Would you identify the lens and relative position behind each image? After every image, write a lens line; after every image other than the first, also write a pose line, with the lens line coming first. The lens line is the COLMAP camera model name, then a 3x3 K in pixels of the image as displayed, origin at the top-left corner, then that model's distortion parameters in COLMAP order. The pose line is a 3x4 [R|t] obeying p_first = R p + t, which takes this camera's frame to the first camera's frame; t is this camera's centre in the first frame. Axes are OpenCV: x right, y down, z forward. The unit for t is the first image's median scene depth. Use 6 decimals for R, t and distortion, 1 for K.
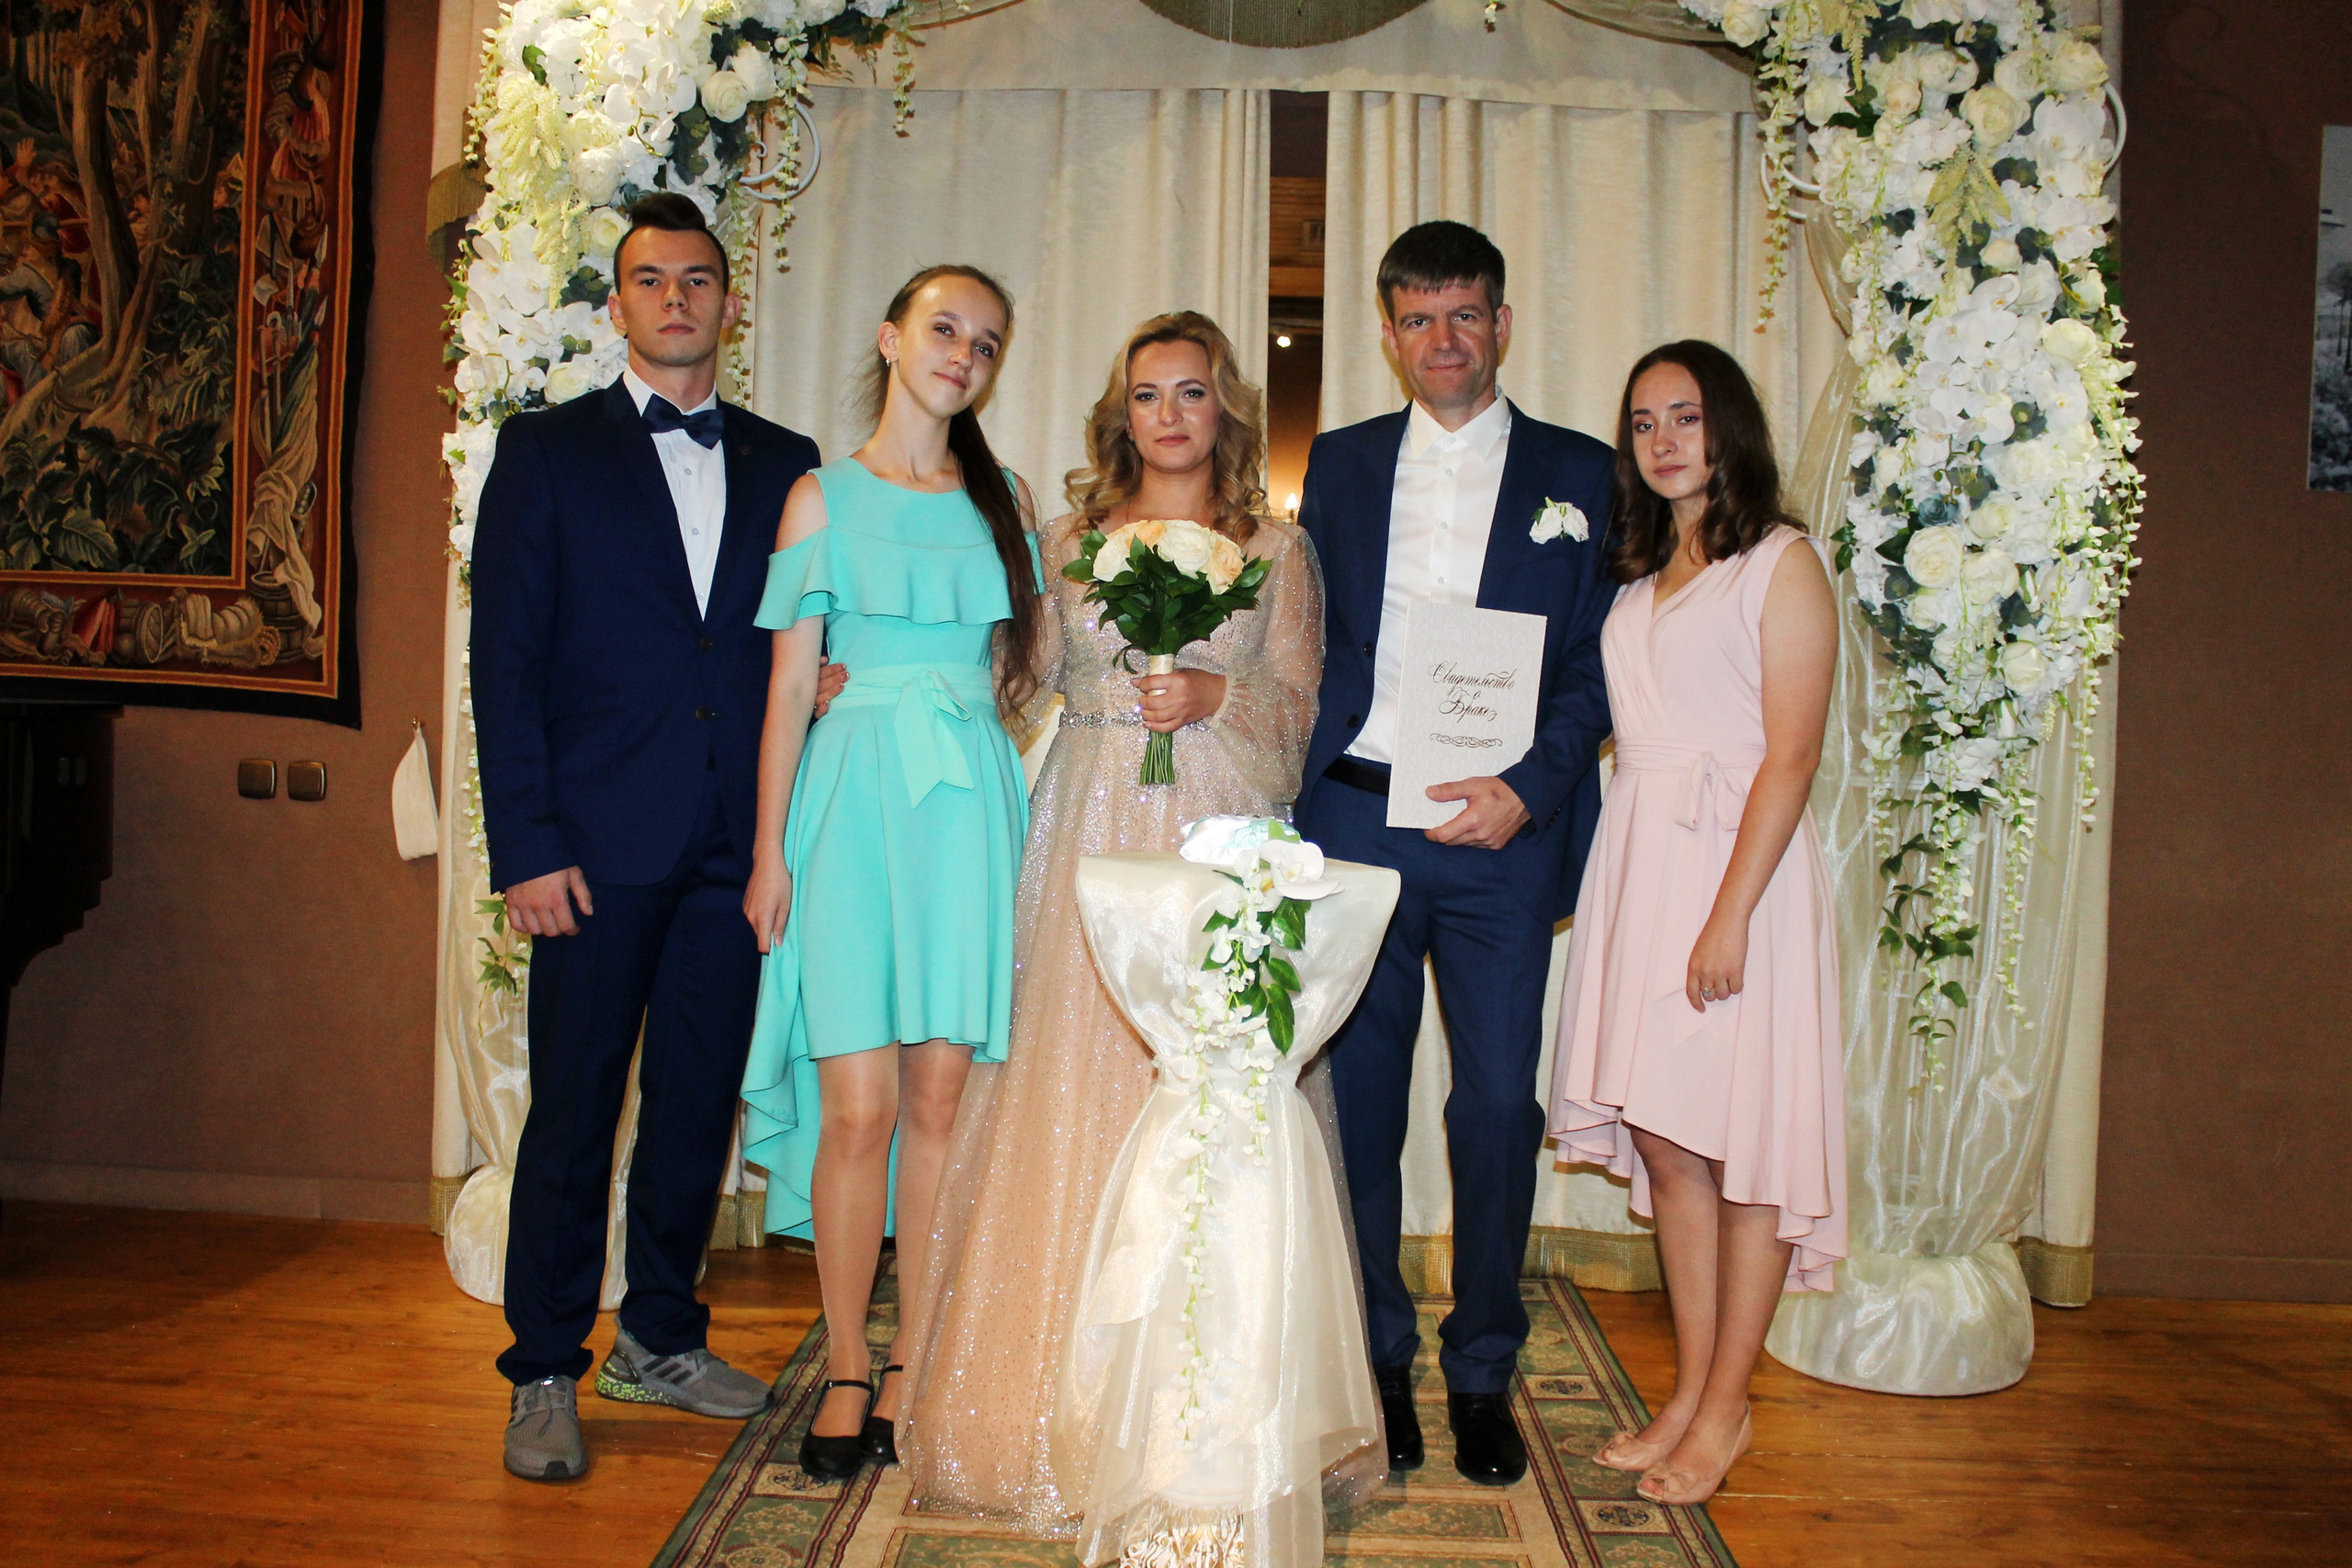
lens RADIAL K [[2080.9, 0, 1186.5], [0, 2080.9, 784.4], [0, 0, 1]] dist [-0.146015, 0.134784]
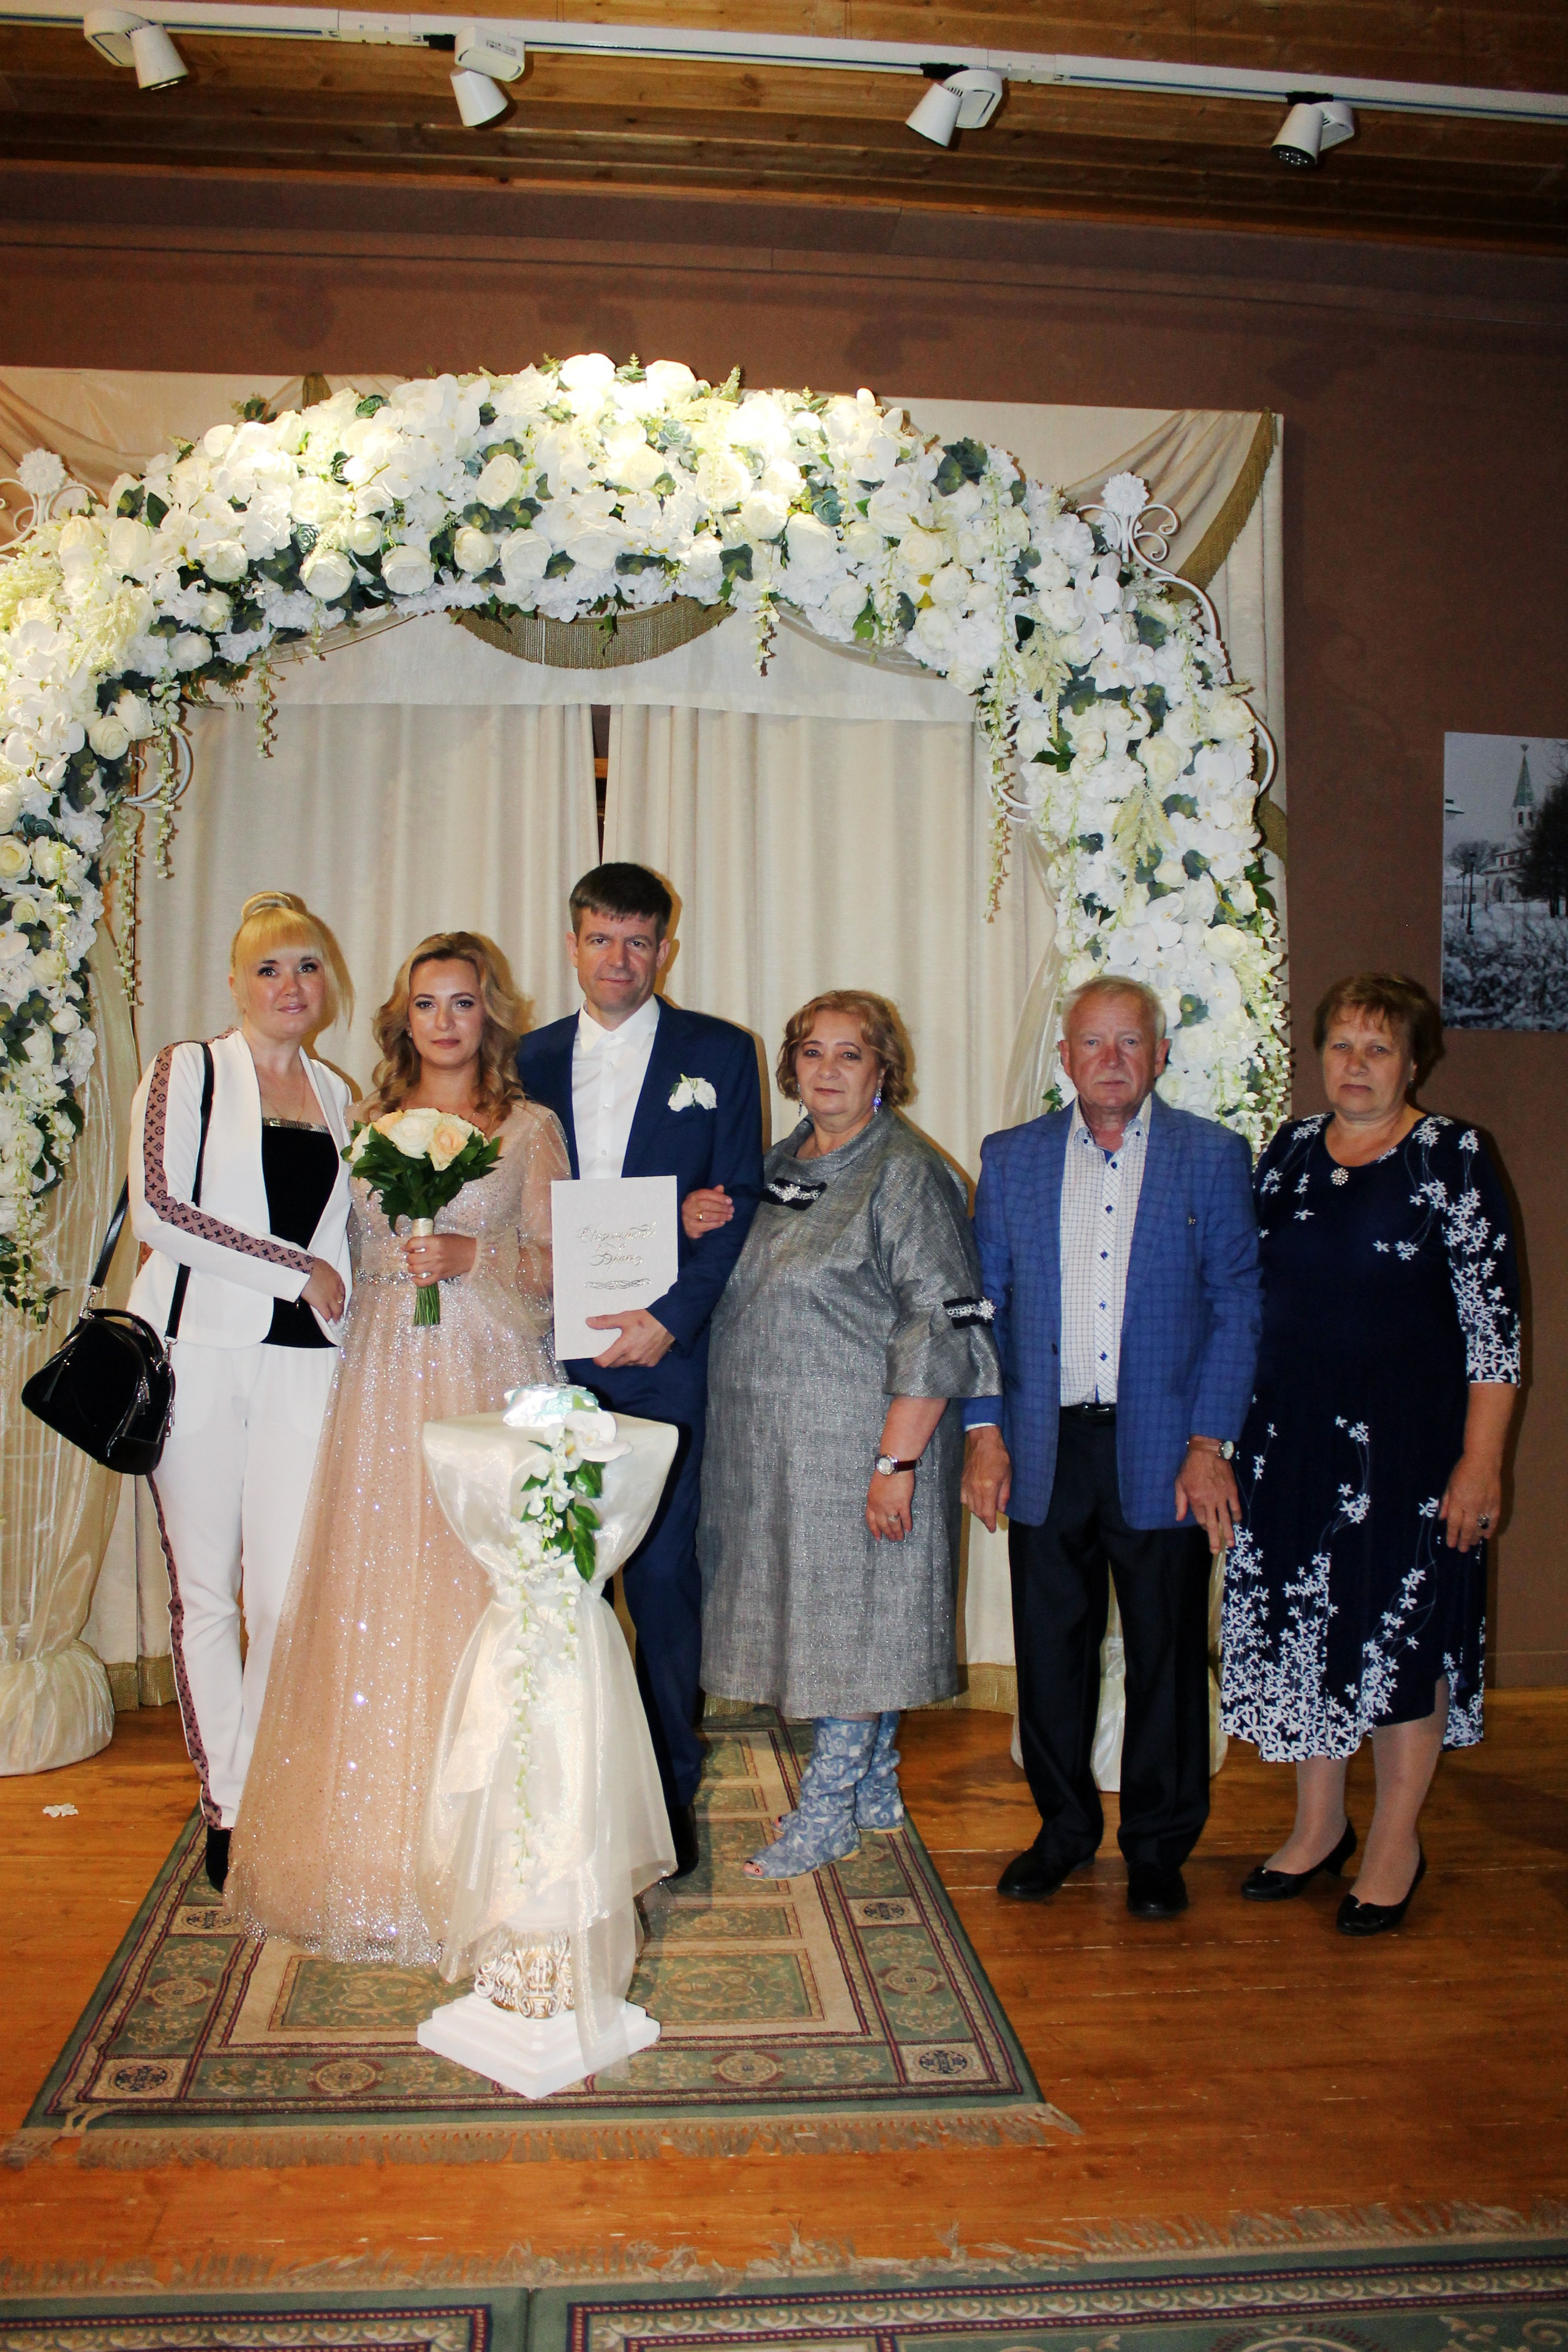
lens RADIAL K [[1993.1, 0, 772.1], [0, 1993.1, 1158.5], [0, 0, 1]] dist [-0.155666, 0.140453]
pose [[0.992868, -0.022830, 0.117011, 0.015422], [0.024241, 0.999649, -0.010654, -0.078265], [-0.116727, 0.013414, 0.993073, -0.160118]]
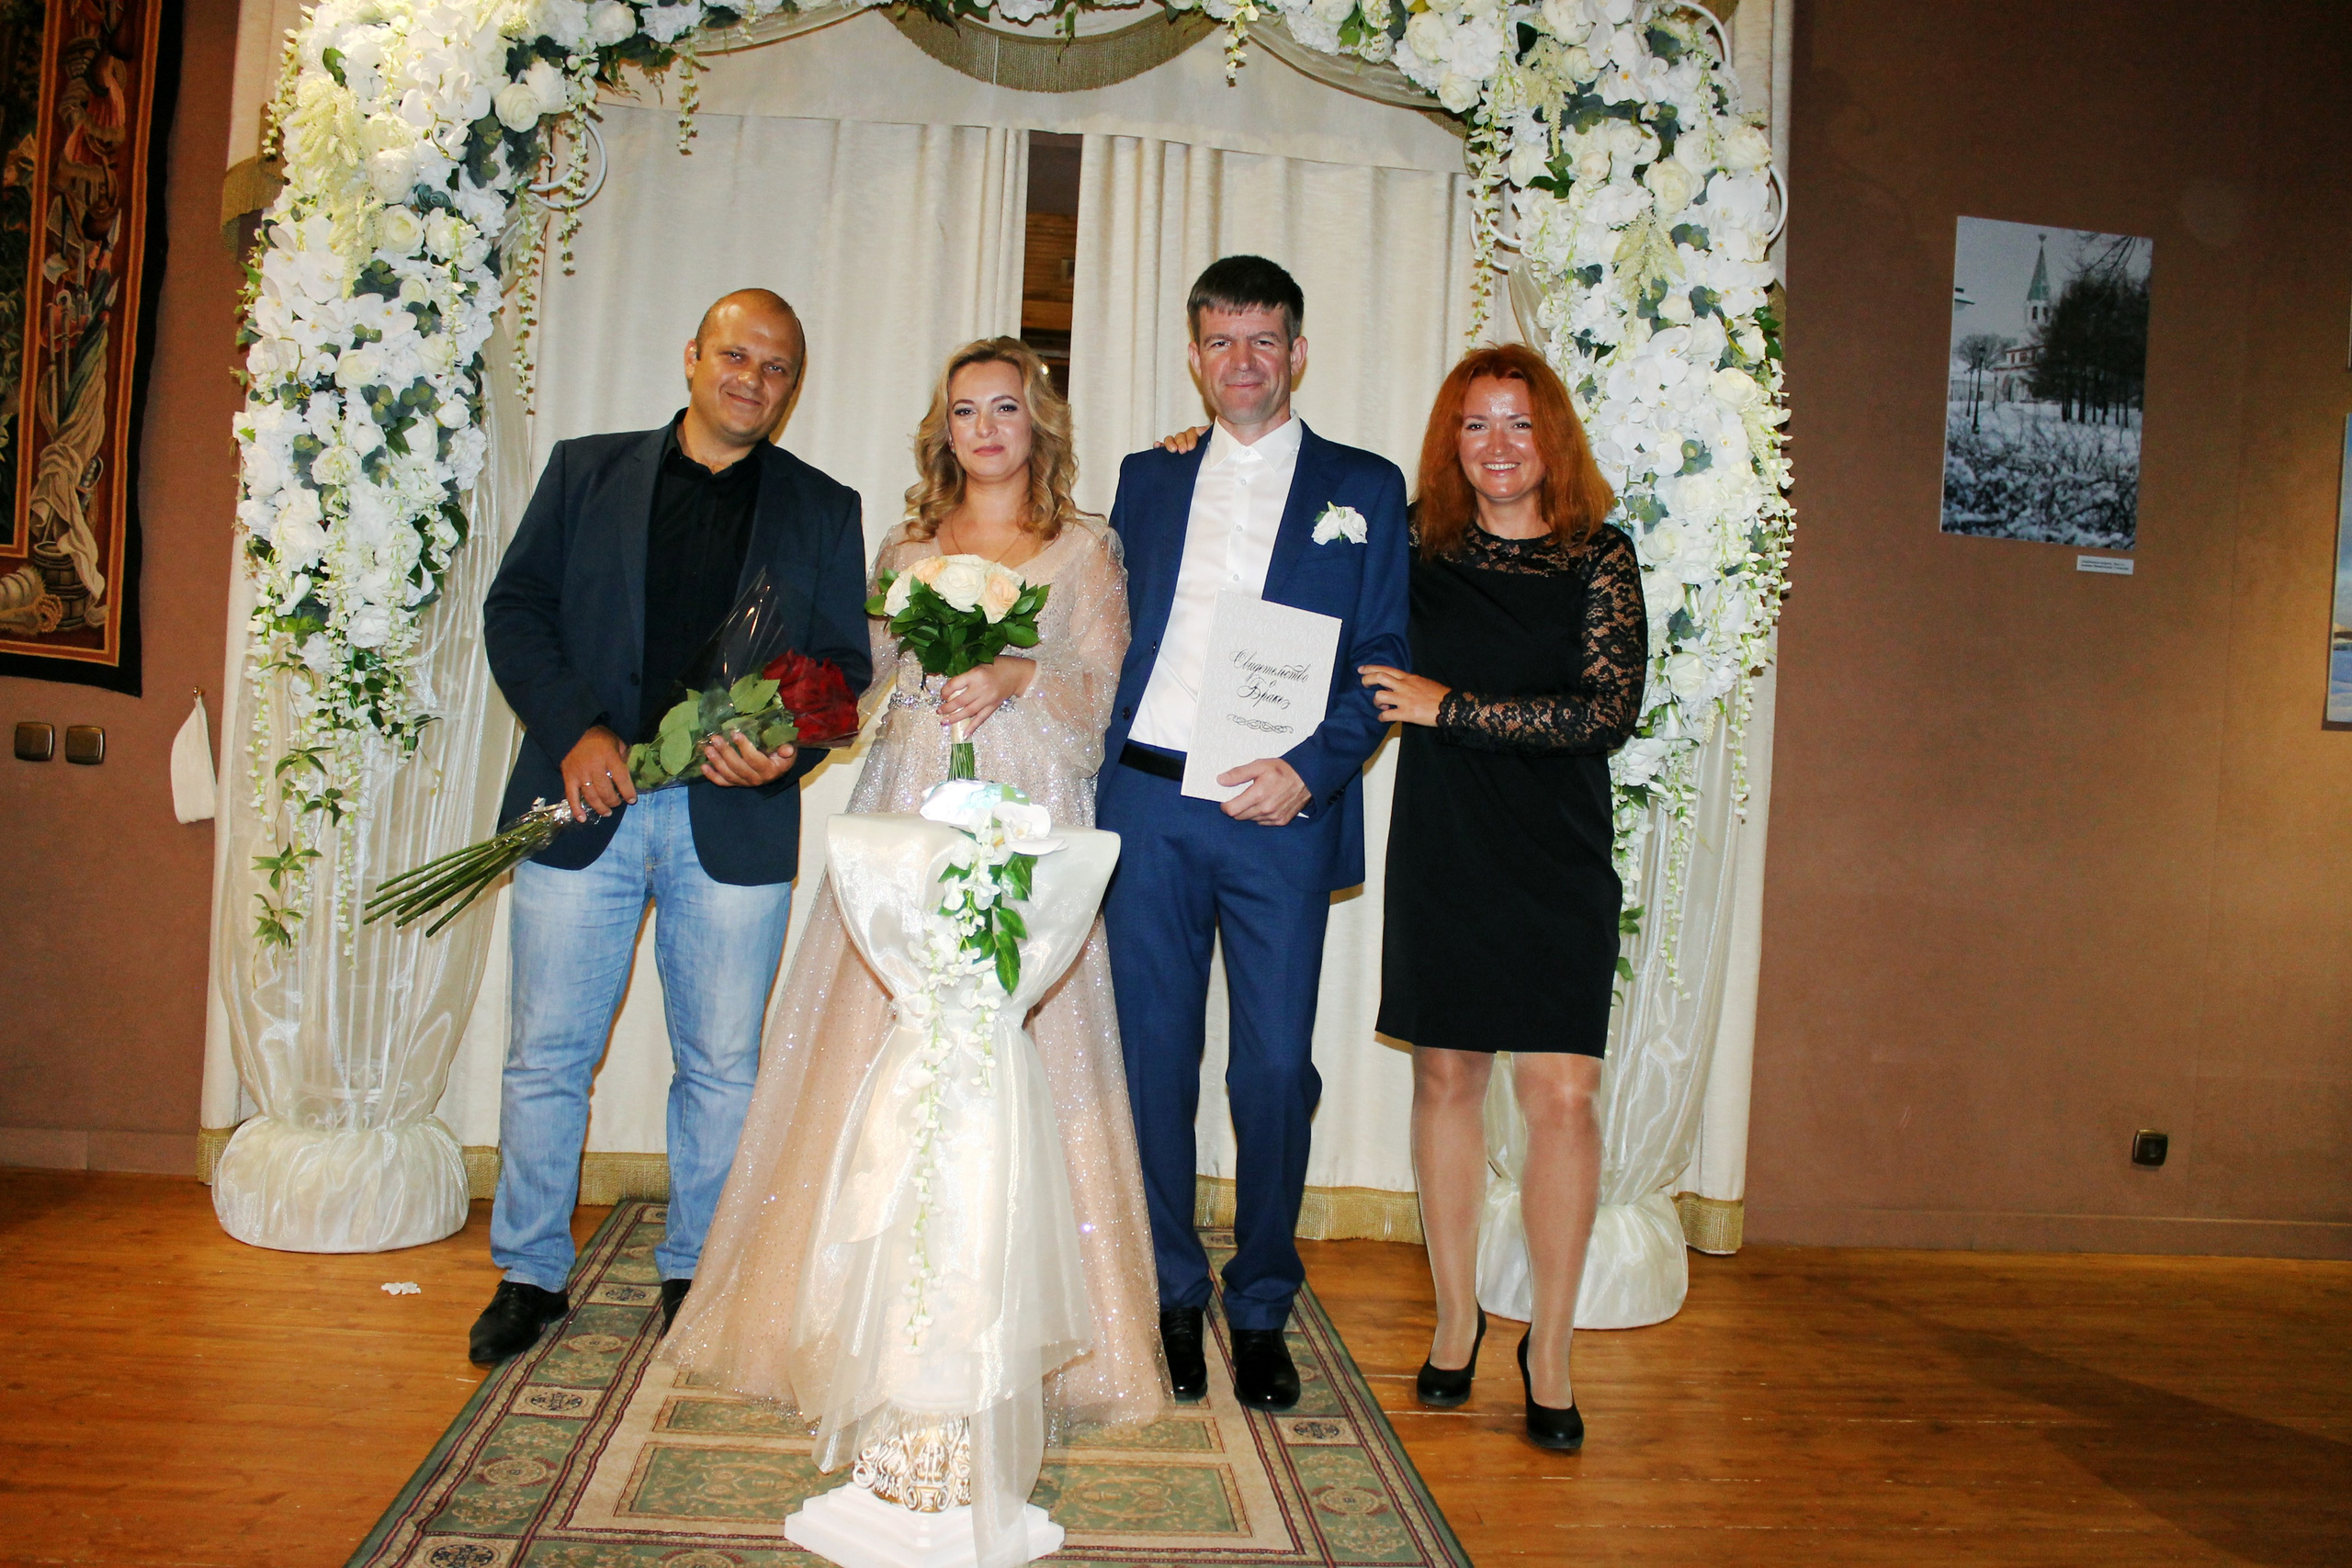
lens RADIAL K [[1992.9, 0, 1177.4], [0, 1992.9, 773.7], [0, 0, 1]] dist [-0.155666, 0.140453]
pose [[0.992841, 0.023878, 0.117034, 0.005985], [-0.022632, 0.999672, -0.011961, 0.015272], [-0.117282, 0.009227, 0.993056, -0.044107]]
